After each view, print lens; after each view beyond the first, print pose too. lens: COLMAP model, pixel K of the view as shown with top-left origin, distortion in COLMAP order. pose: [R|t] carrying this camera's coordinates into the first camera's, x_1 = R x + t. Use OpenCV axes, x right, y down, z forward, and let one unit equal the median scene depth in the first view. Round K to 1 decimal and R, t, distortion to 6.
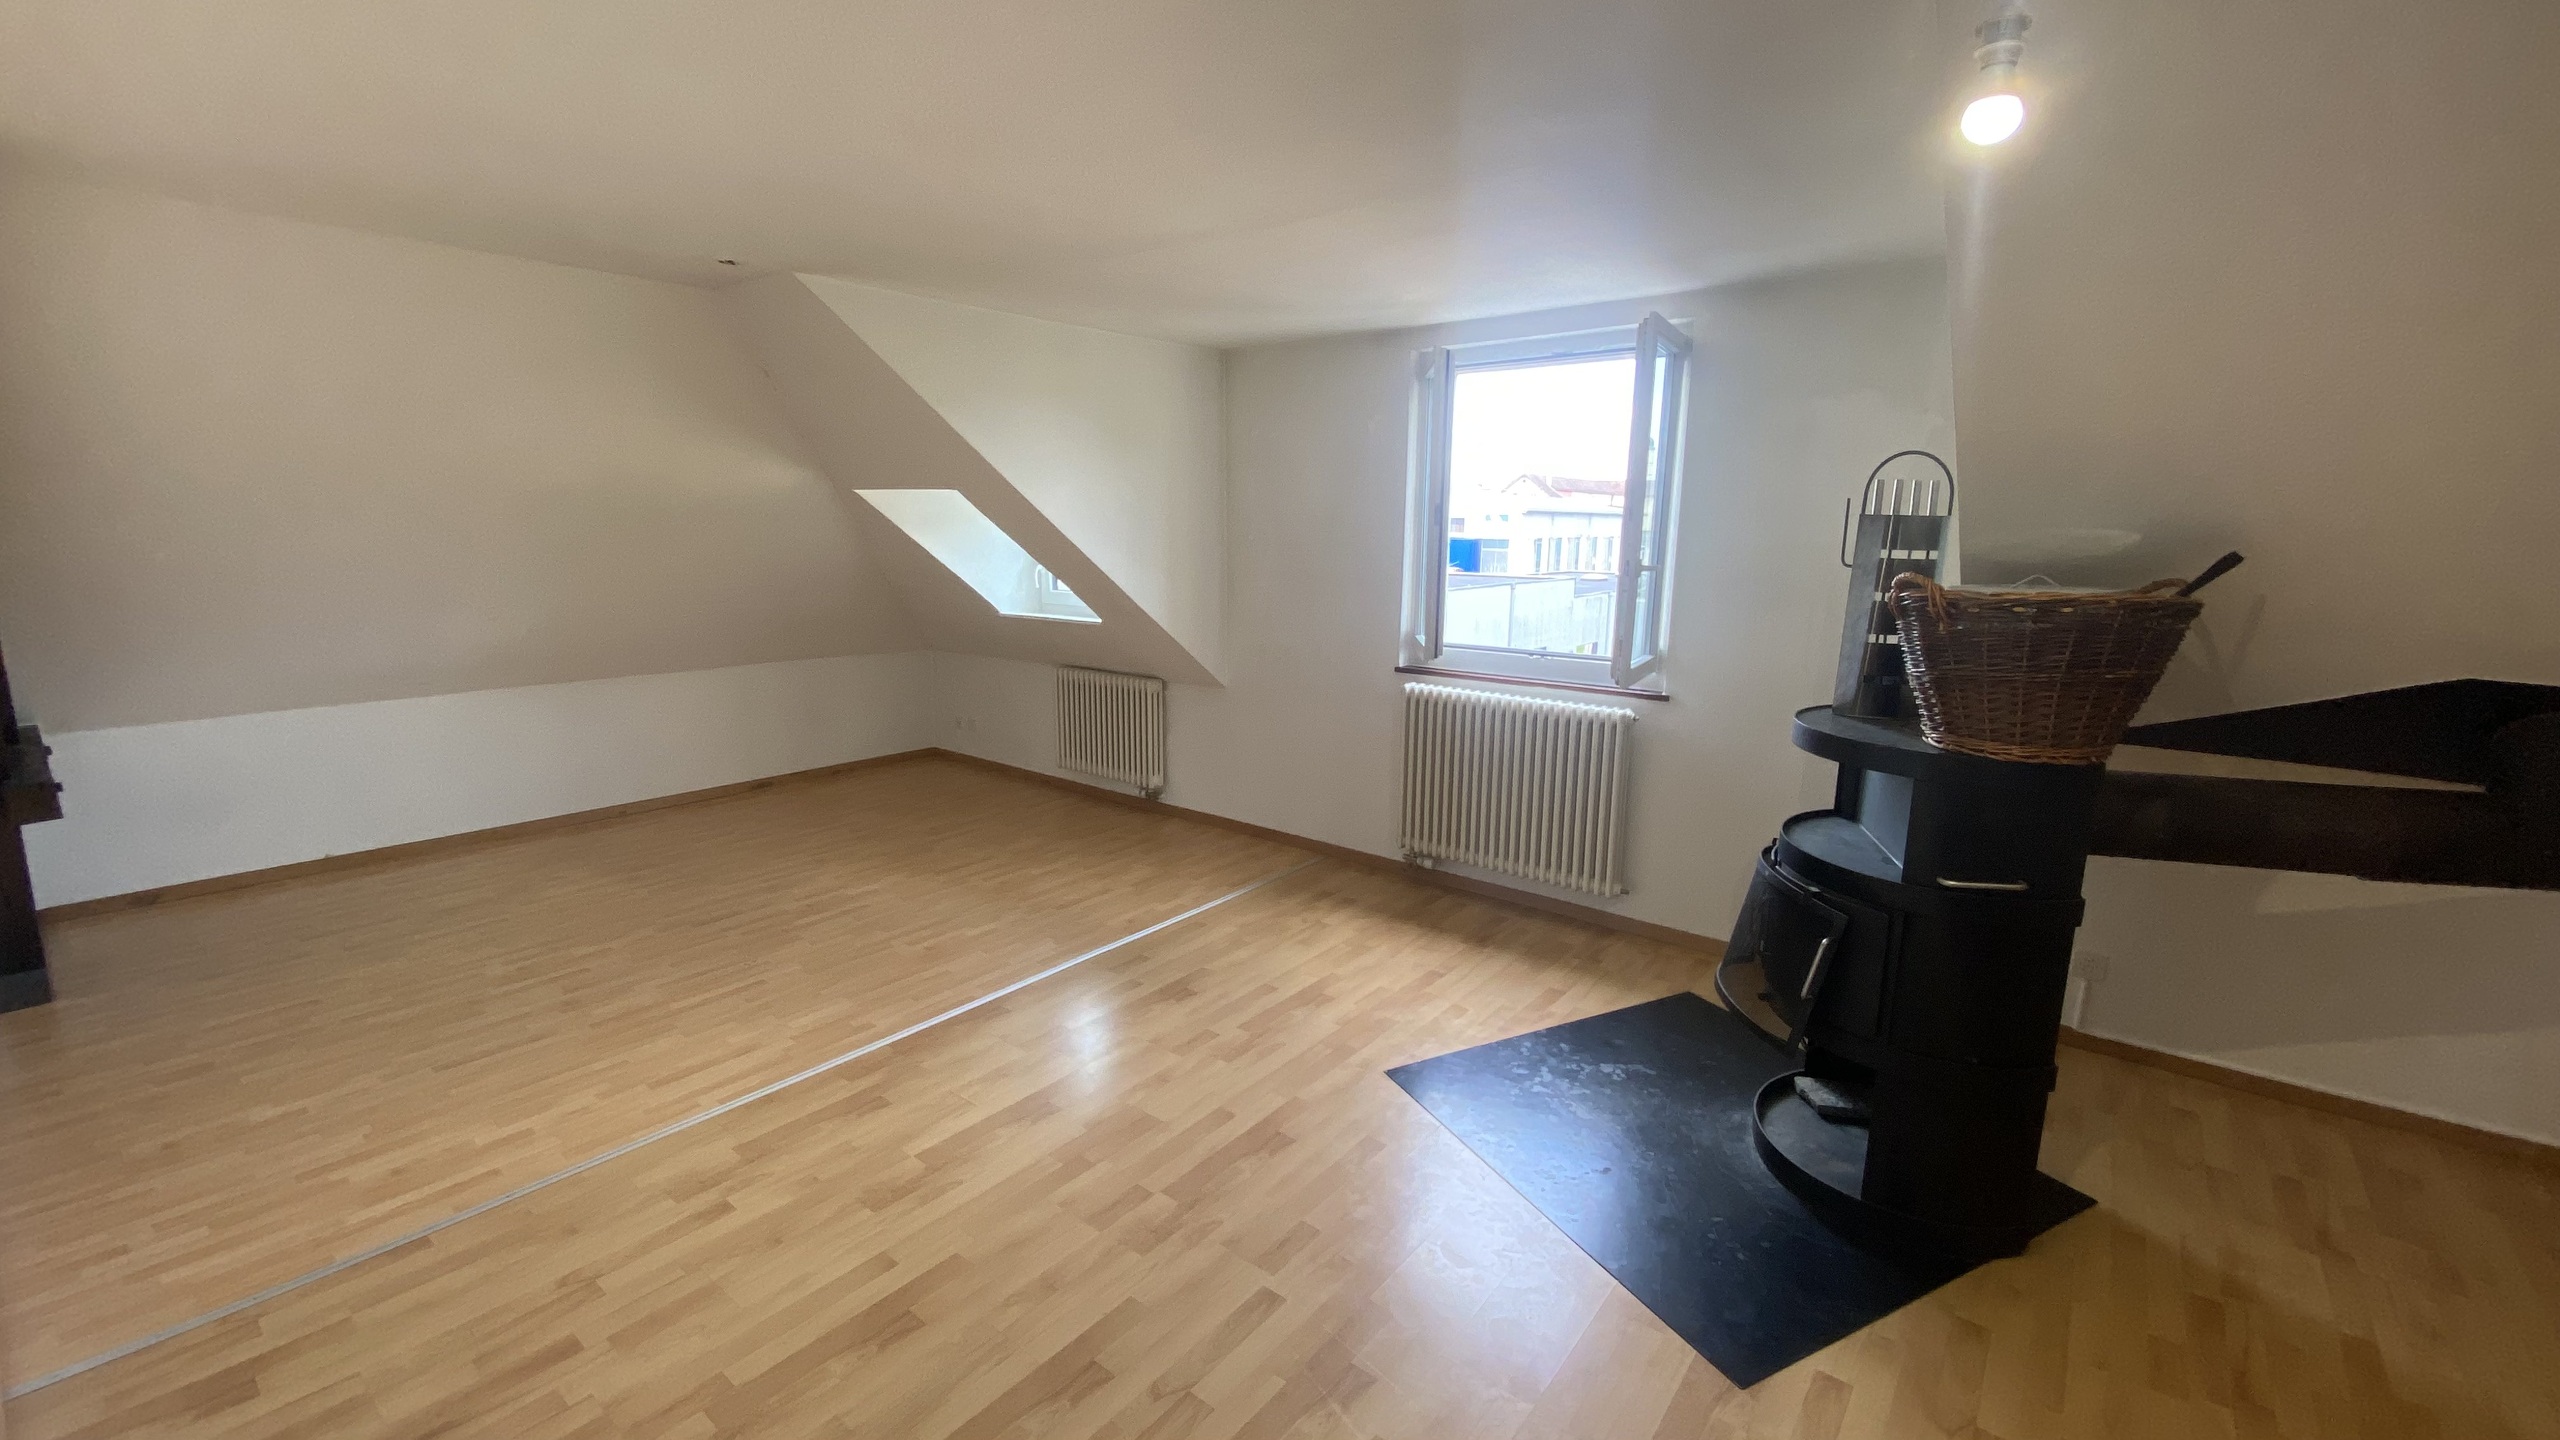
lens RADIAL K [[1036.6, 0, 1280.0], [0, 1036.6, 720.0], [0, 0, 1]] dist [0.029409, -0.000141]
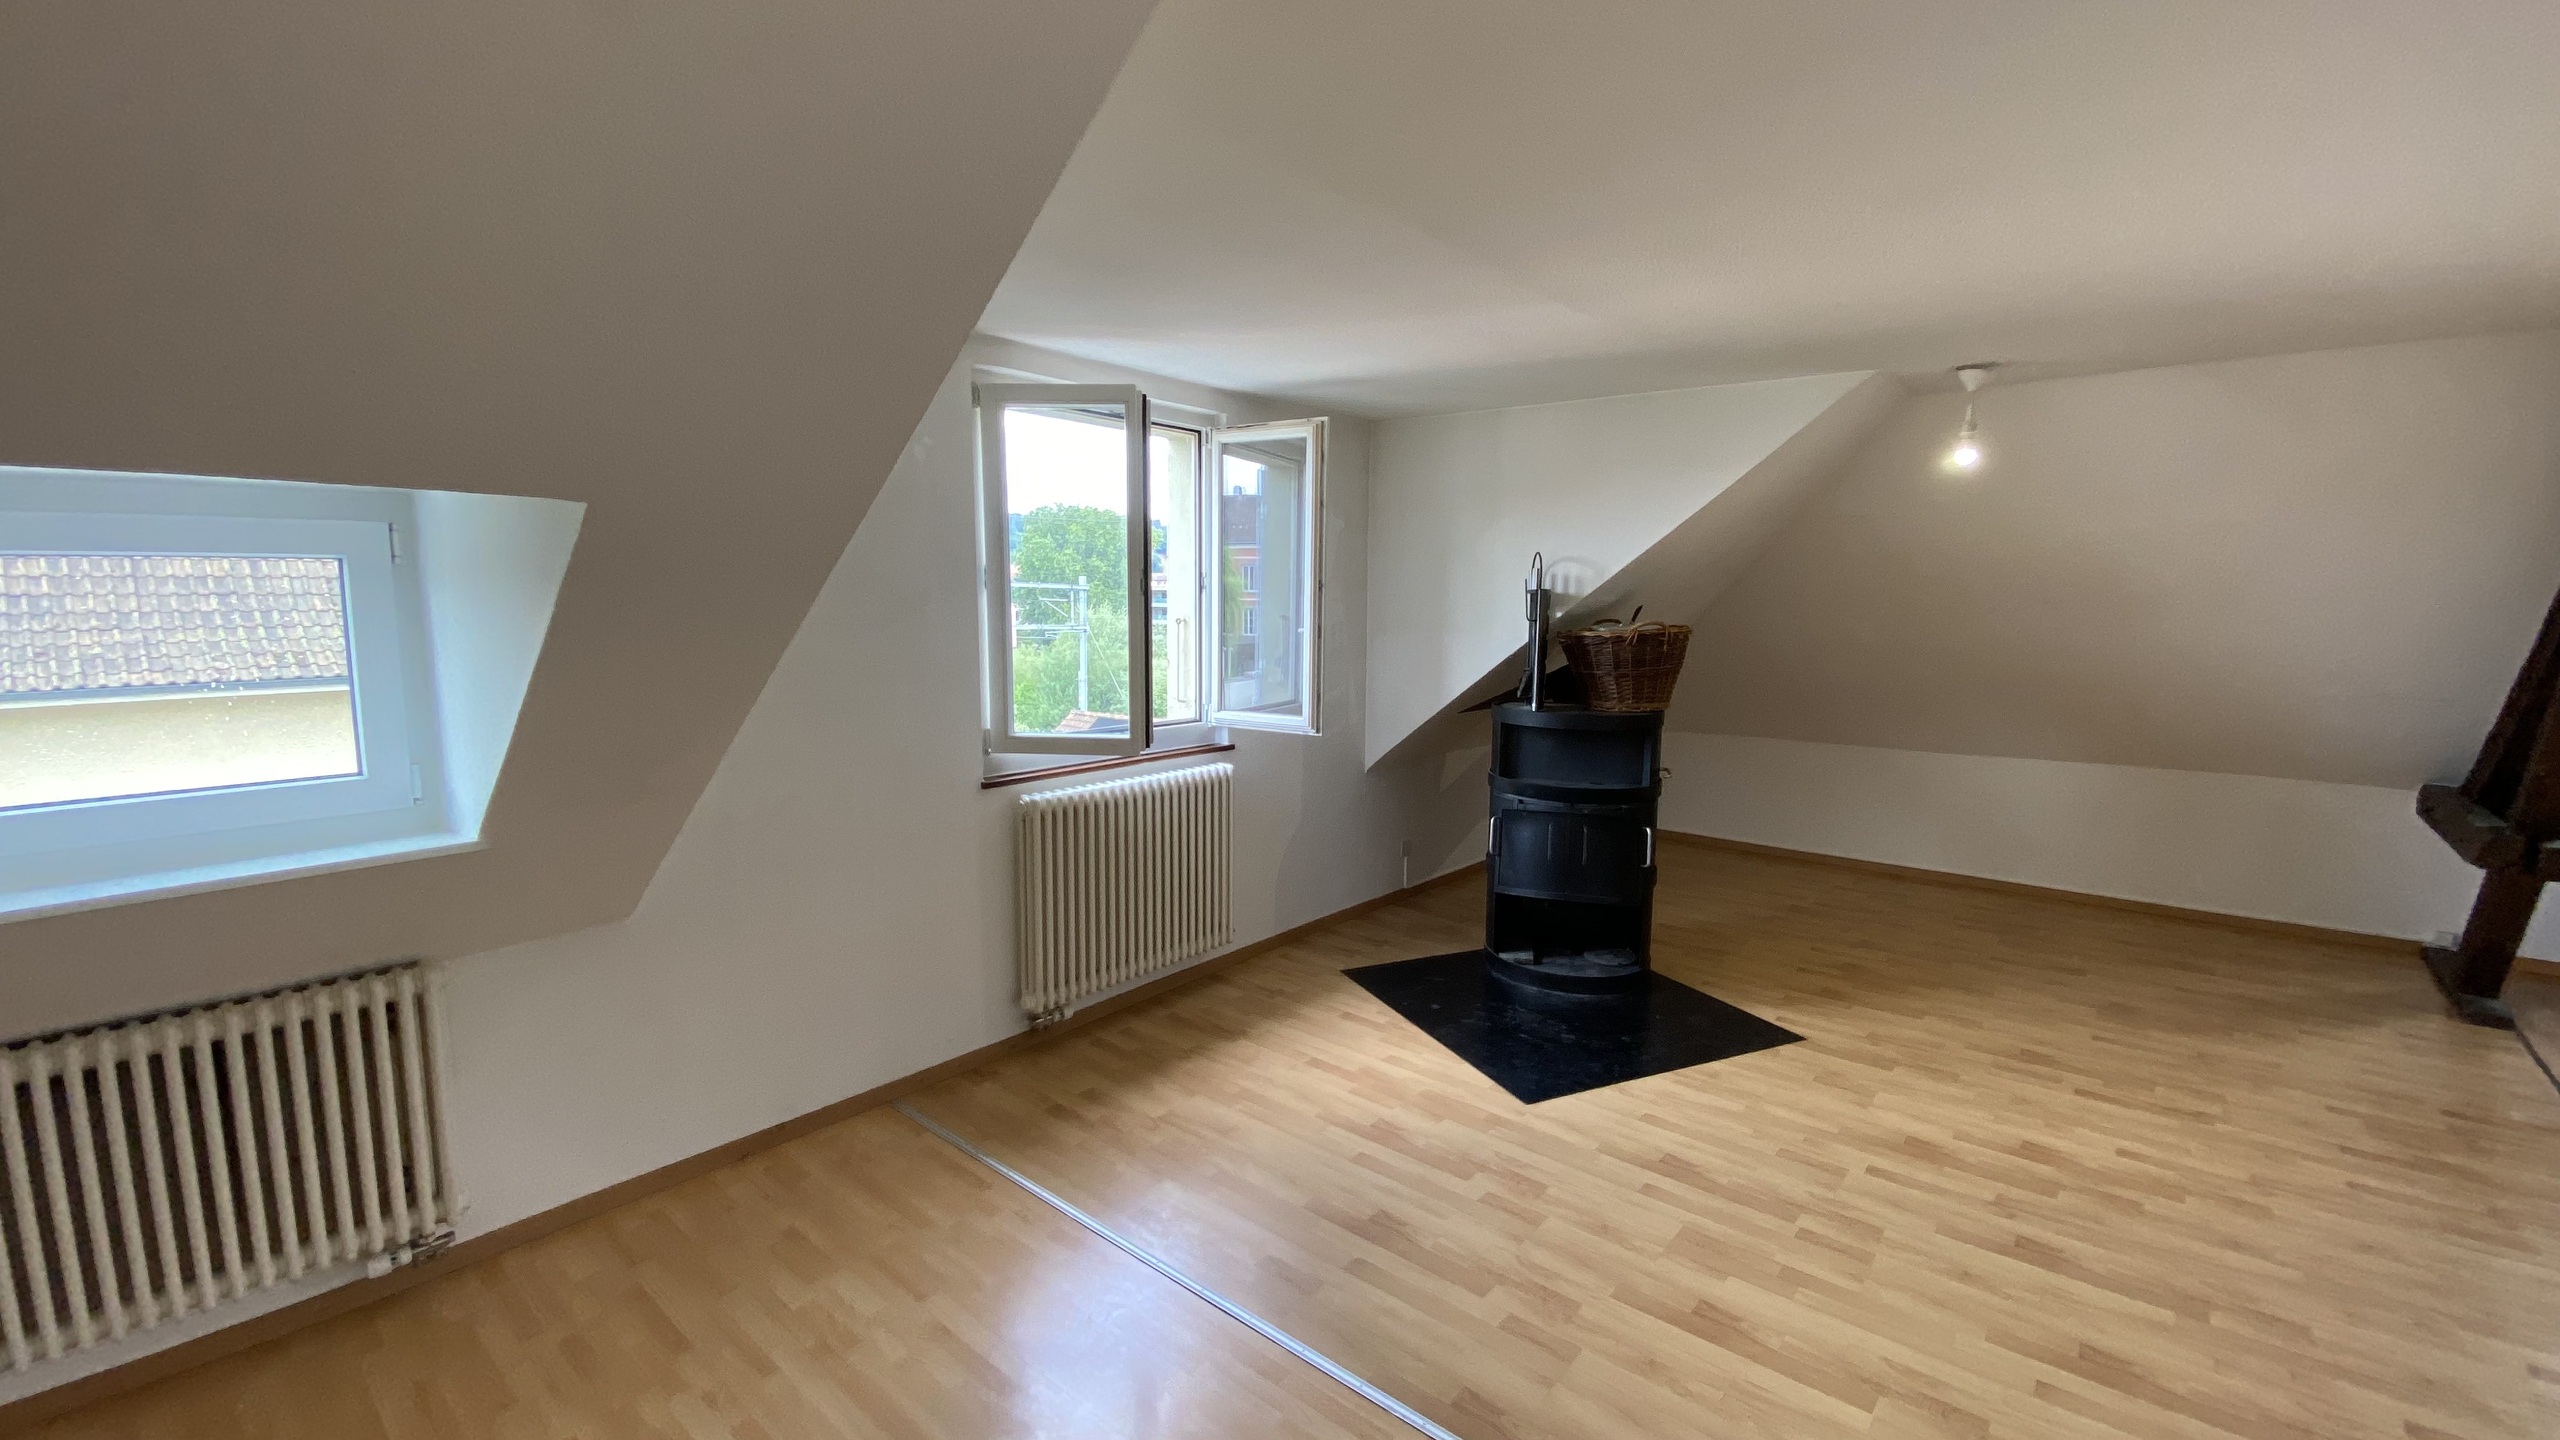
lens RADIAL K [[1044.9, 0, 1280.0], [0, 1044.9, 720.0], [0, 0, 1]] dist [0.000399, -0.000107]
pose [[0.038850, -0.148758, 0.988110, -0.785900], [0.181061, 0.973536, 0.139445, -0.210779], [-0.982704, 0.173491, 0.064756, 0.950340]]
